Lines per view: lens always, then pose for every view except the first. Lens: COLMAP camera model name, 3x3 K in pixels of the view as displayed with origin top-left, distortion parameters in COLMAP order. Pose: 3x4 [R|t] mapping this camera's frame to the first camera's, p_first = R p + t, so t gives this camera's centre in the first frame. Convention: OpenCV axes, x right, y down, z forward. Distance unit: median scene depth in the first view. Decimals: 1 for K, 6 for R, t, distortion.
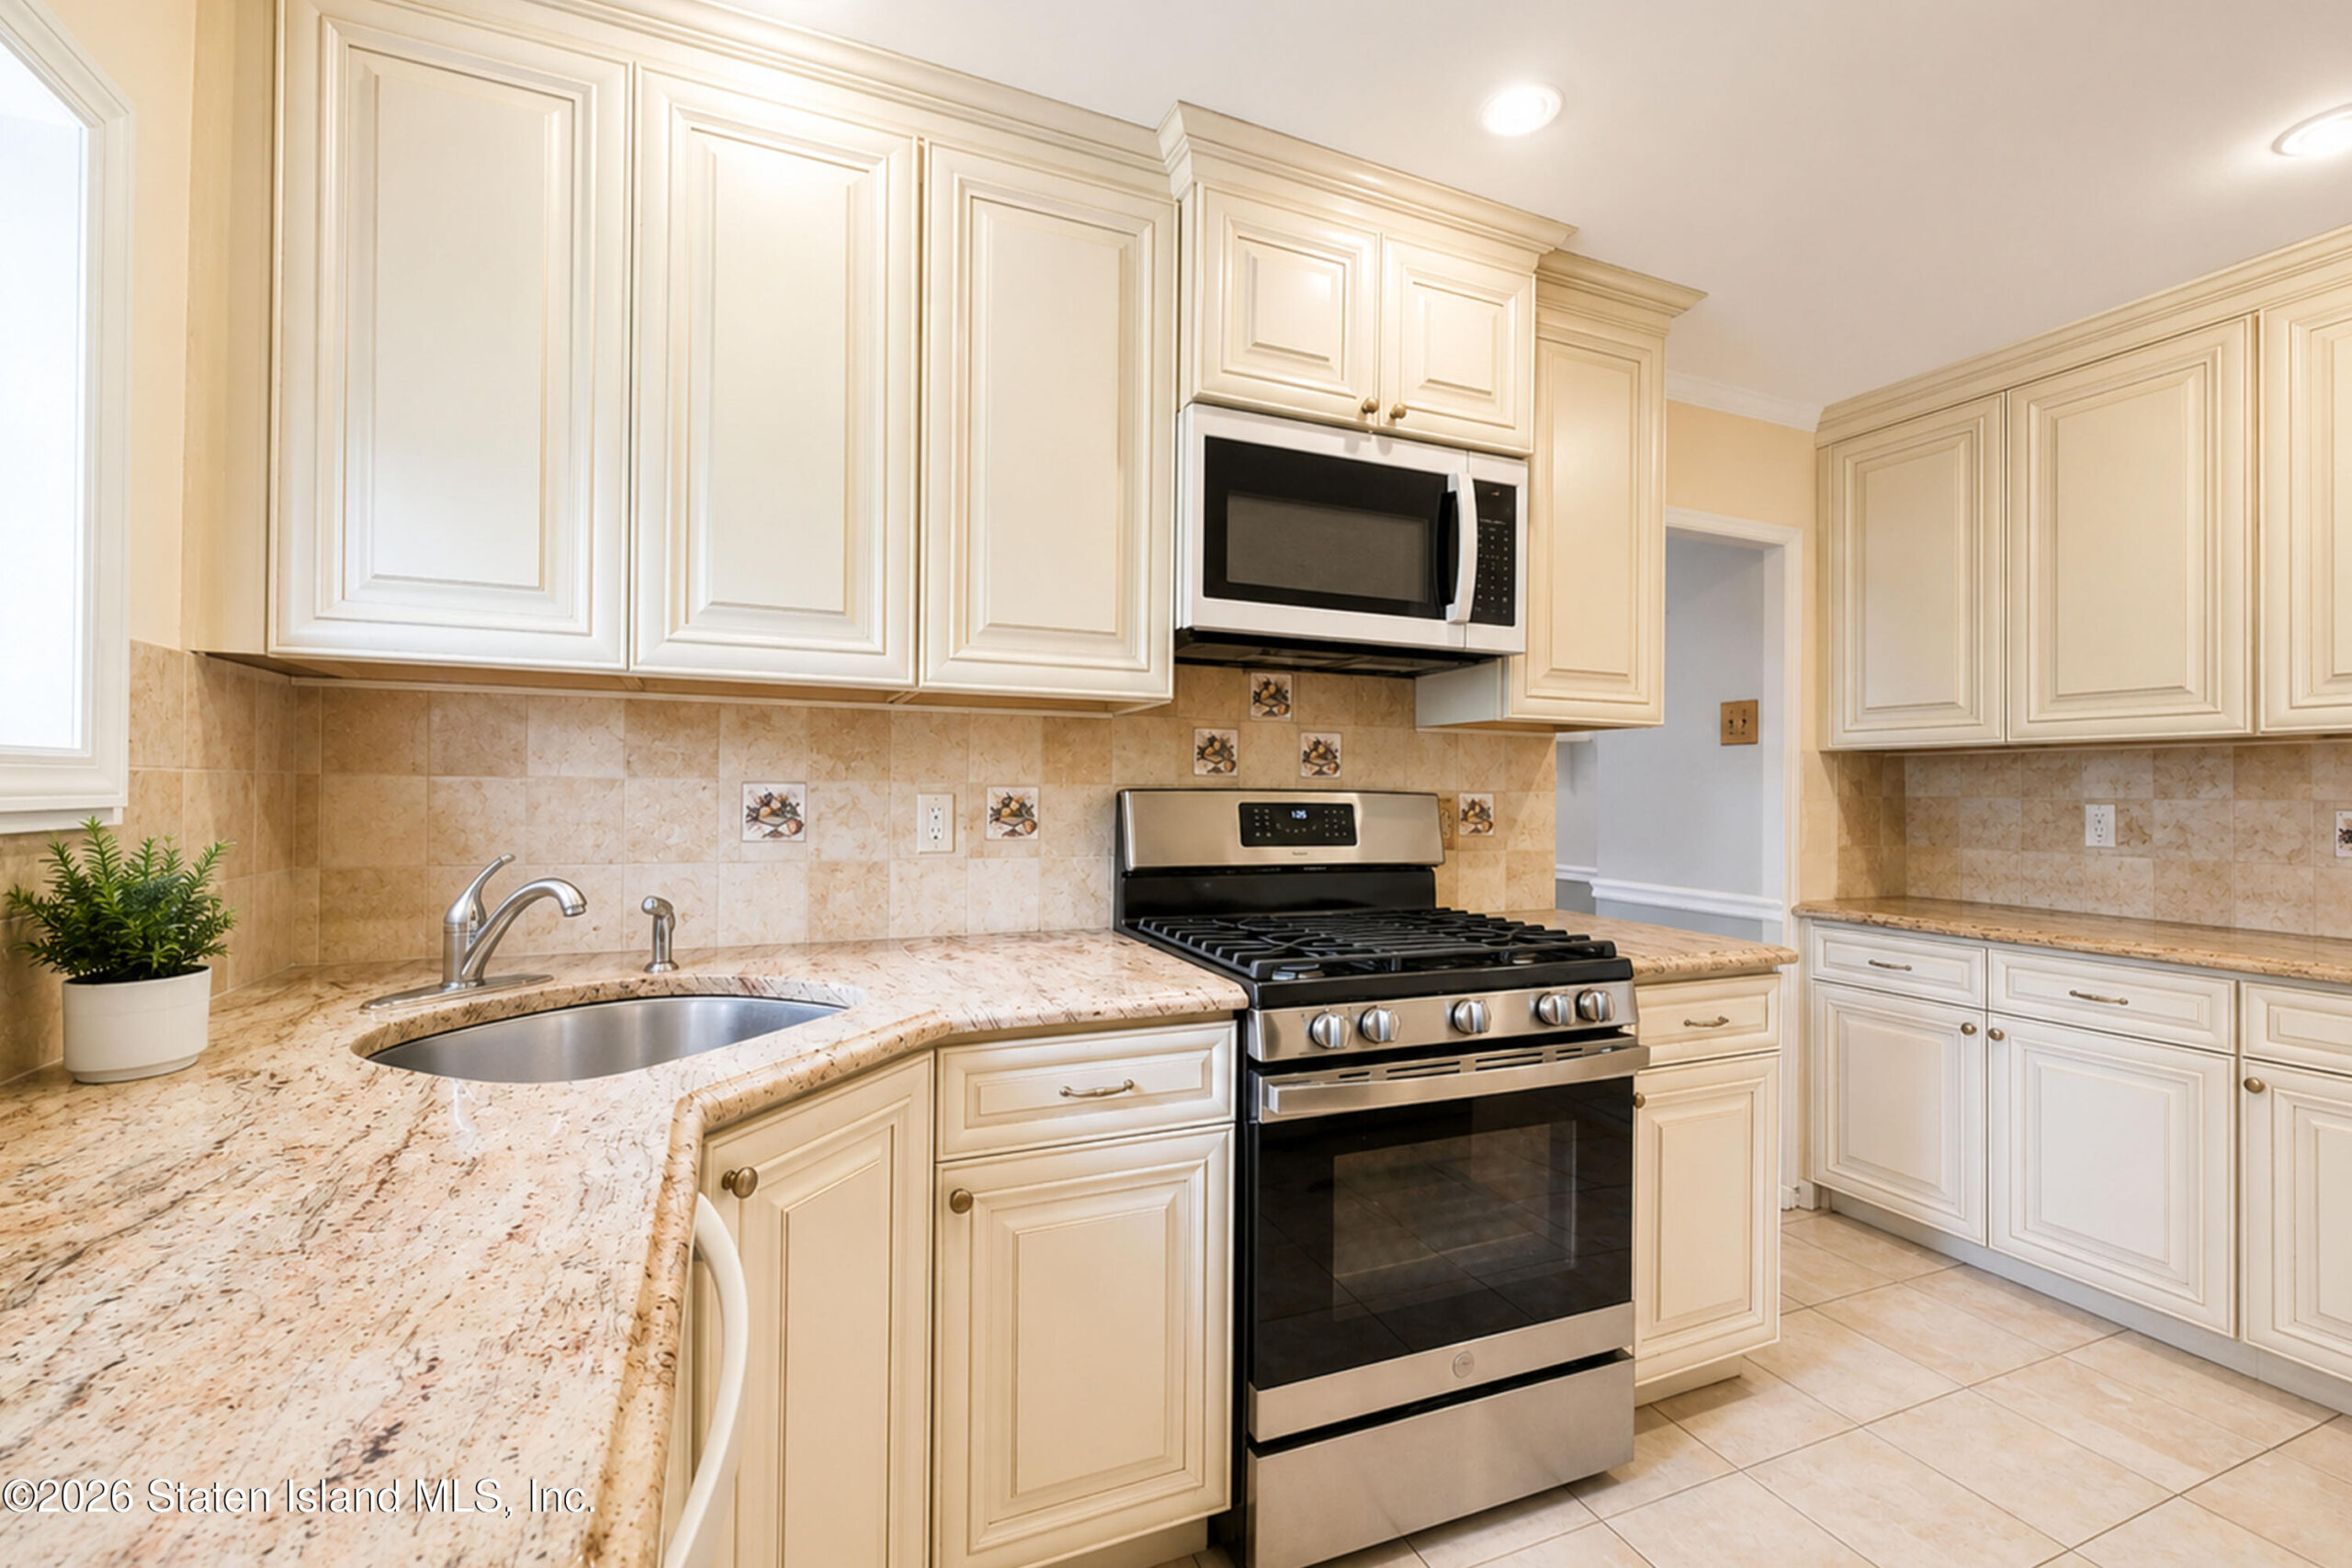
lens RADIAL K [[1013.7, 0, 1180.6], [0, 1013.7, 782.5], [0, 0, 1]] dist [0.018664, 0.000929]
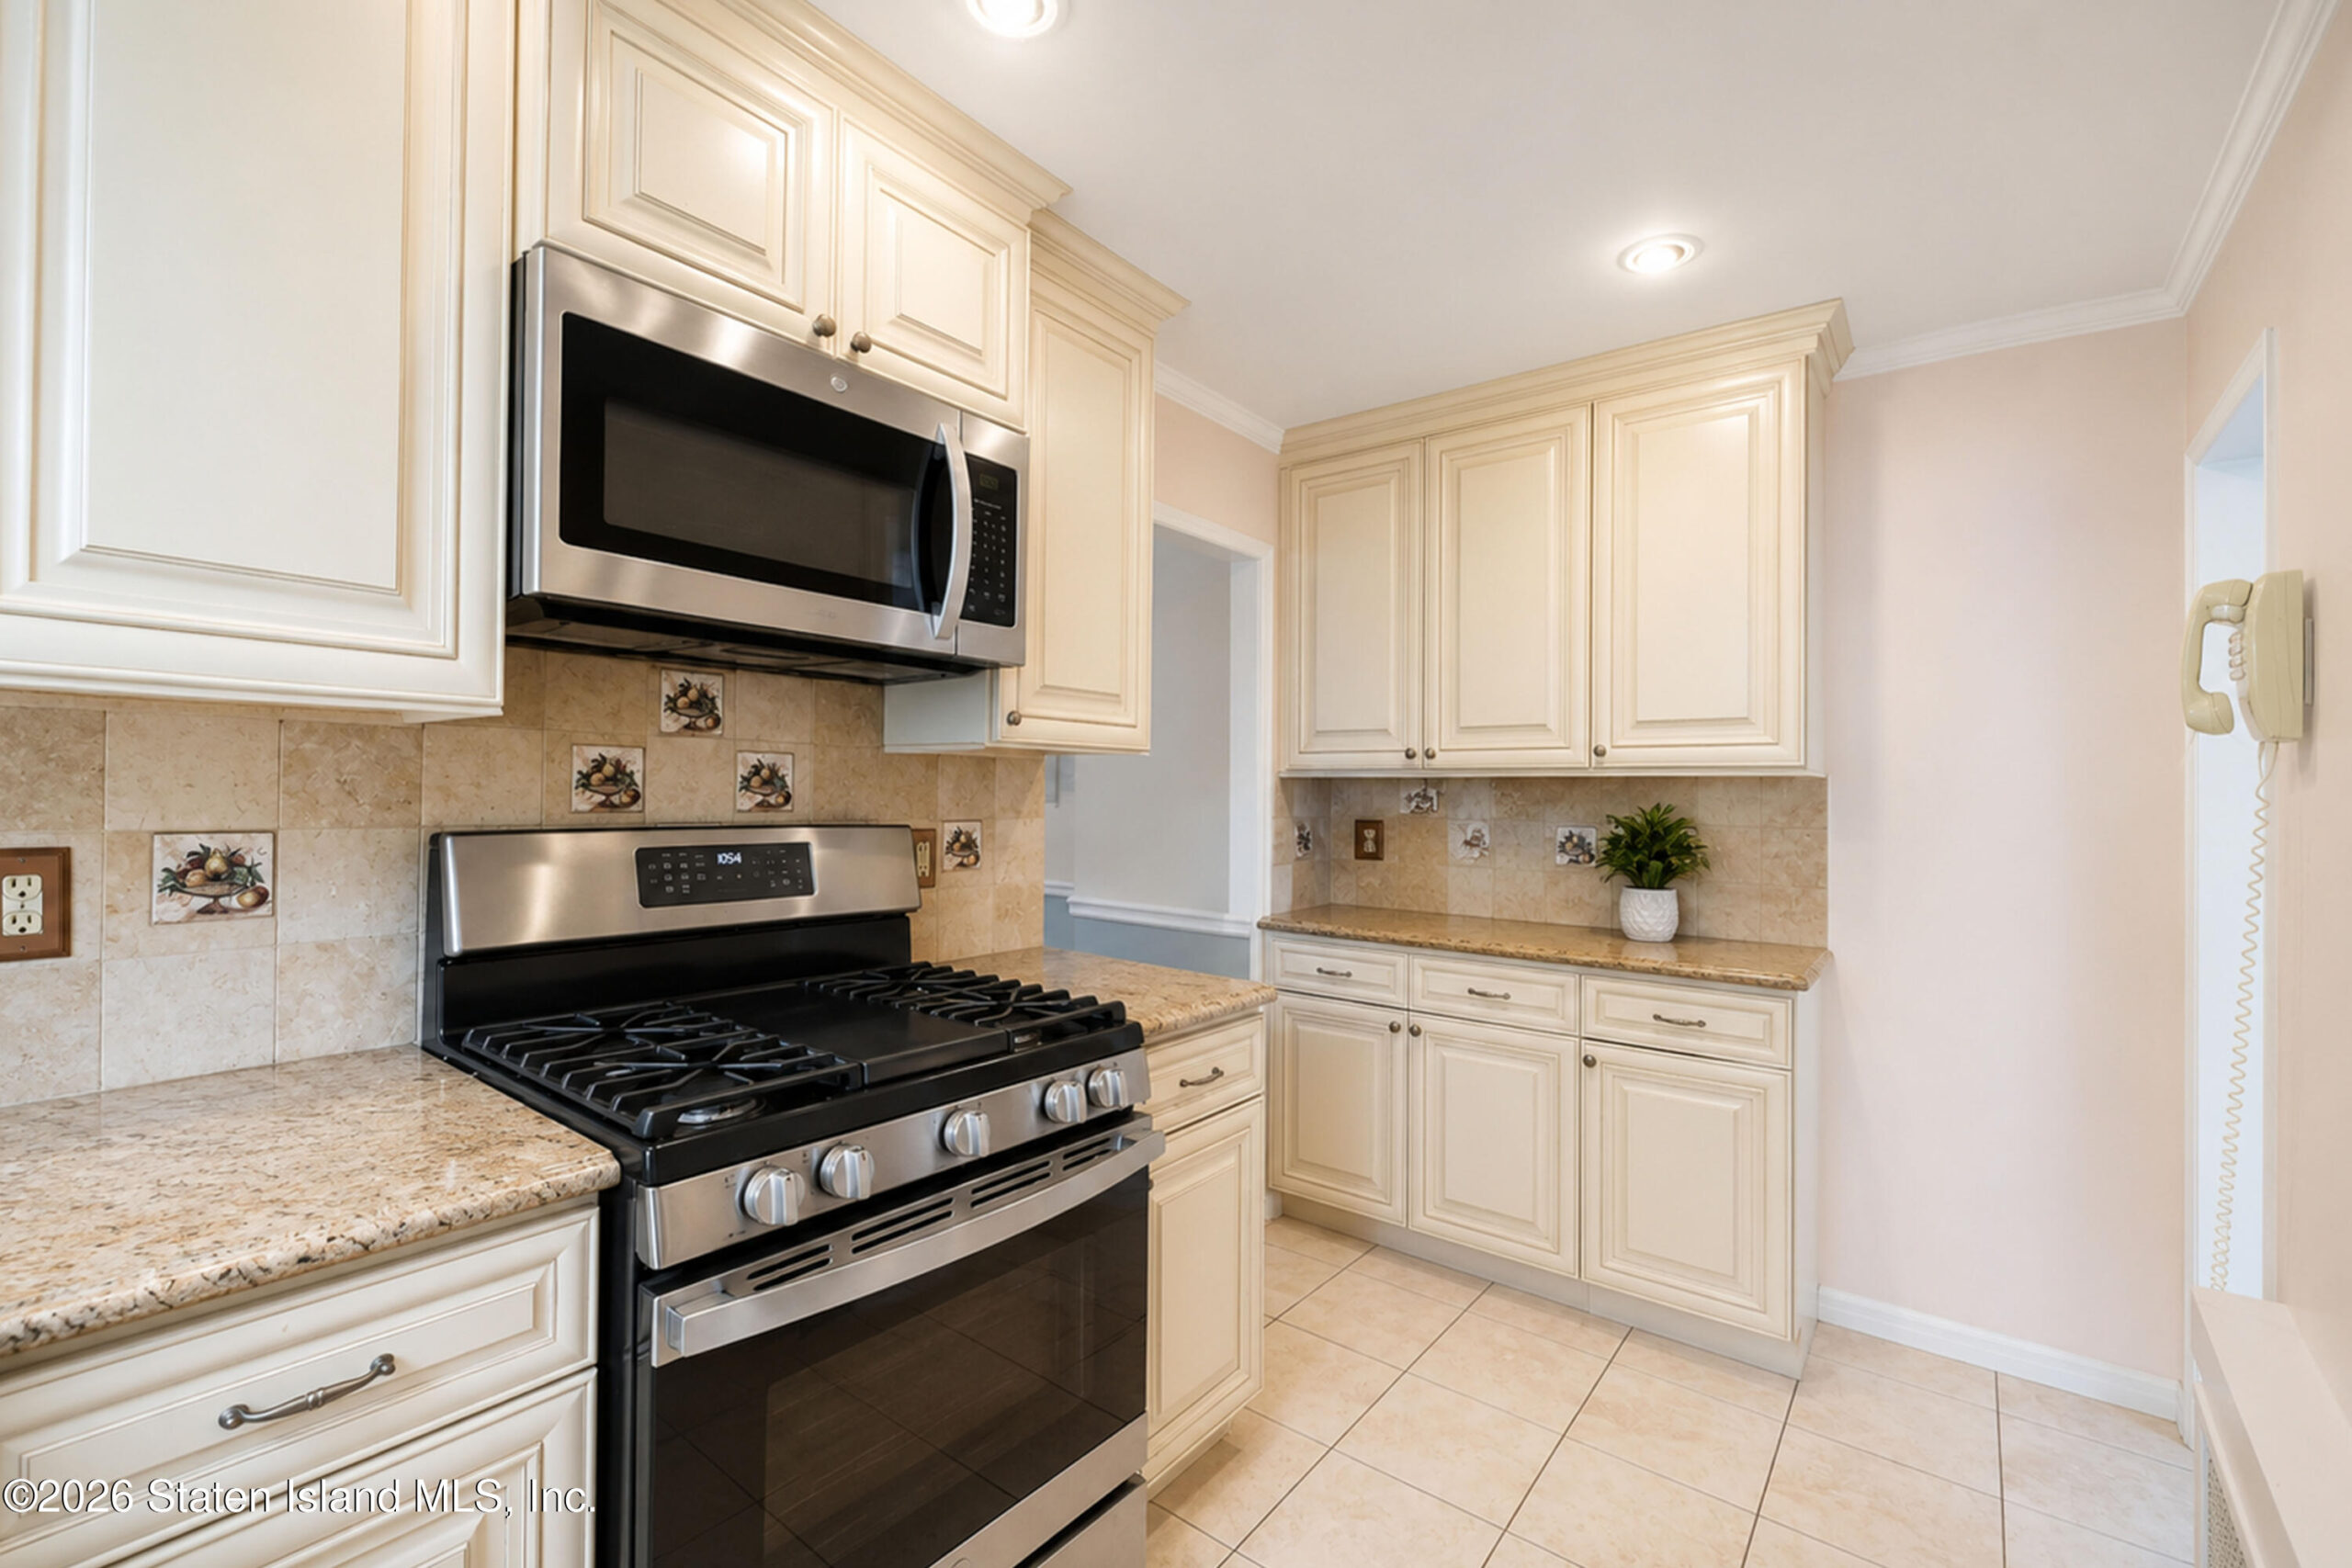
lens RADIAL K [[1013.7, 0, 1193.3], [0, 1013.7, 786.9], [0, 0, 1]] dist [0.018664, 0.000929]
pose [[0.868443, -0.001960, 0.495786, 0.043049], [0.005031, 0.999976, -0.004859, -0.019812], [-0.495764, 0.006715, 0.868431, 0.188547]]
